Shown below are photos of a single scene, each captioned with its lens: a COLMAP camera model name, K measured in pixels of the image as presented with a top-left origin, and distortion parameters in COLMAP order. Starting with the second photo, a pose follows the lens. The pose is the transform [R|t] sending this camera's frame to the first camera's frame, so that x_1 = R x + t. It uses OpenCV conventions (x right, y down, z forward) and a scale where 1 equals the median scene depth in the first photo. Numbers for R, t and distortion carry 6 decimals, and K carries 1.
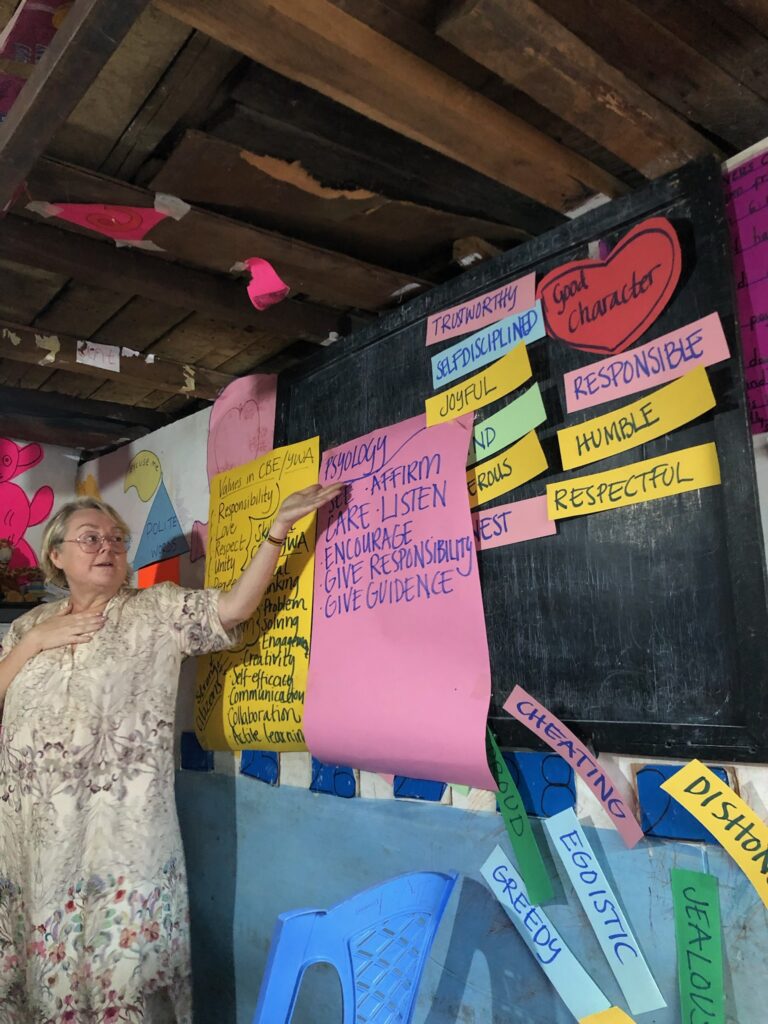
lens RADIAL K [[835.7, 0, 385.1], [0, 835.7, 513.3], [0, 0, 1]] dist [0.052568, -0.065410]
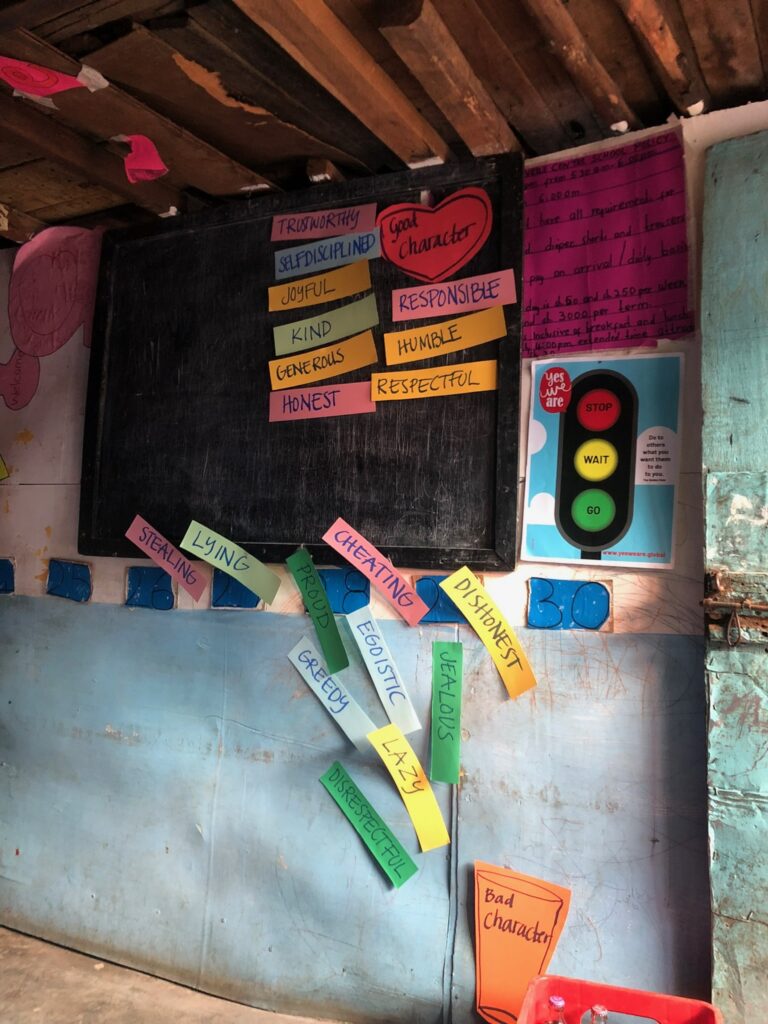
lens RADIAL K [[835.7, 0, 389.7], [0, 835.7, 512.4], [0, 0, 1]] dist [0.052568, -0.065410]
pose [[0.918395, 0.063196, 0.390585, -0.293353], [-0.118153, 0.985924, 0.118298, 0.023586], [-0.377611, -0.154794, 0.912934, -0.263607]]
